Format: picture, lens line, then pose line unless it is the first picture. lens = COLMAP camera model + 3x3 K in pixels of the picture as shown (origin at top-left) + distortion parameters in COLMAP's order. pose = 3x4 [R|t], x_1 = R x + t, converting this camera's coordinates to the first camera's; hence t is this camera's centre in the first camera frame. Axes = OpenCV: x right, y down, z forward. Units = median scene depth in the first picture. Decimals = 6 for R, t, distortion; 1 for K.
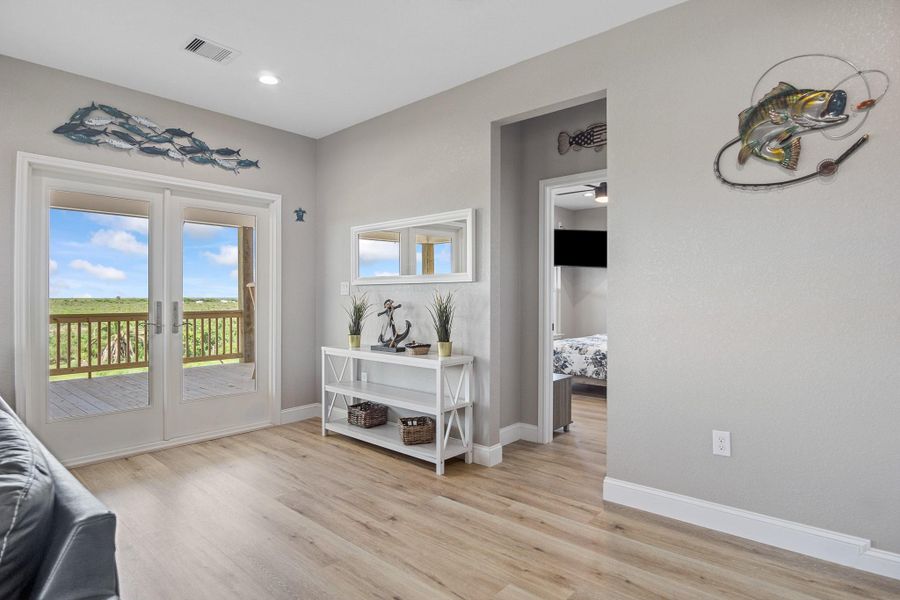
lens RADIAL K [[469.1, 0, 453.7], [0, 469.1, 297.5], [0, 0, 1]] dist [-0.027208, 0.001378]
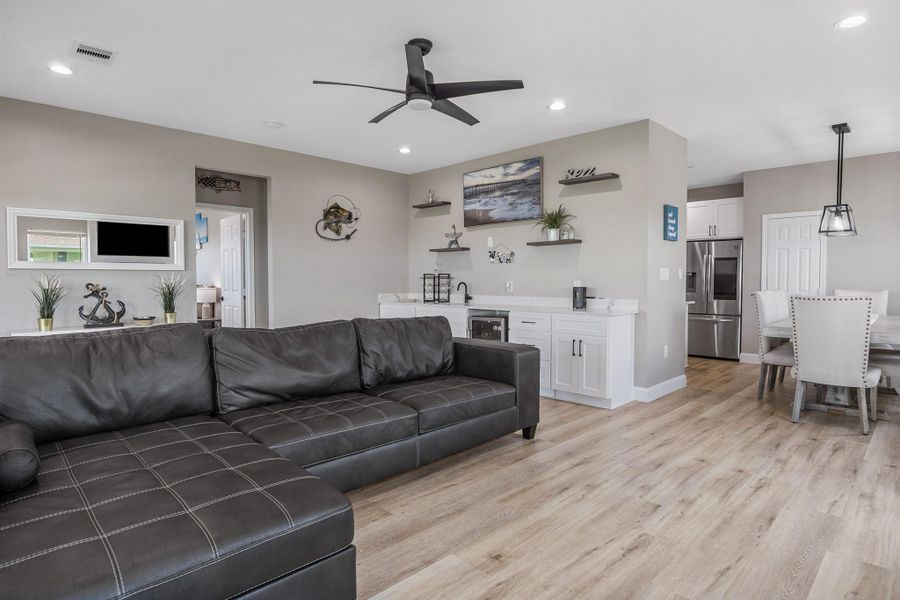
lens RADIAL K [[469.1, 0, 453.7], [0, 469.1, 297.5], [0, 0, 1]] dist [-0.027208, 0.001378]
pose [[0.097067, -0.035118, 0.994658, -1.320239], [0.001973, 0.999382, 0.035093, 0.000994], [-0.995276, -0.001444, 0.097076, 0.017896]]
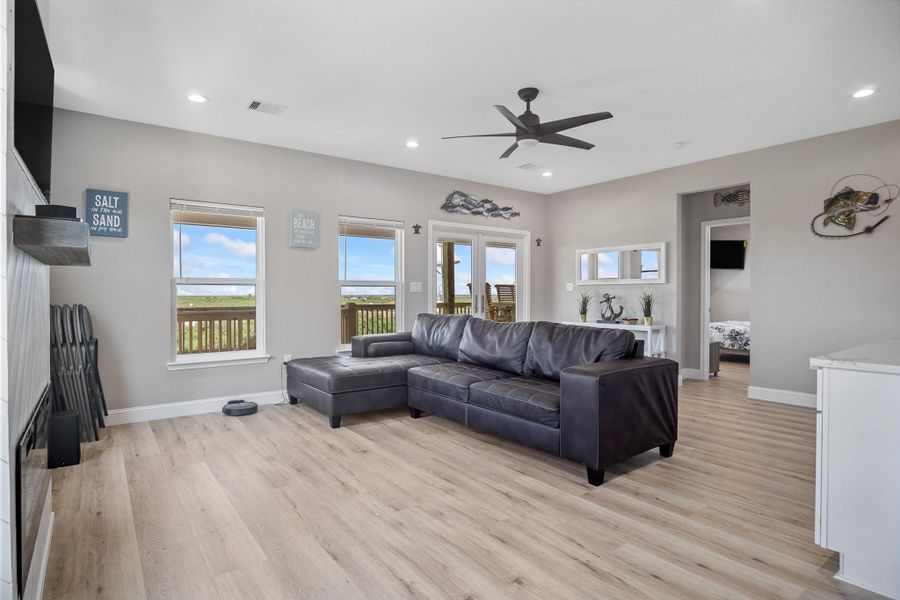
lens RADIAL K [[469.1, 0, 453.7], [0, 469.1, 297.5], [0, 0, 1]] dist [-0.027208, 0.001378]
pose [[0.979962, -0.000007, -0.199184, -0.391796], [0.001373, 0.999976, 0.006719, 0.007017], [0.199179, -0.006858, 0.979939, -0.893785]]
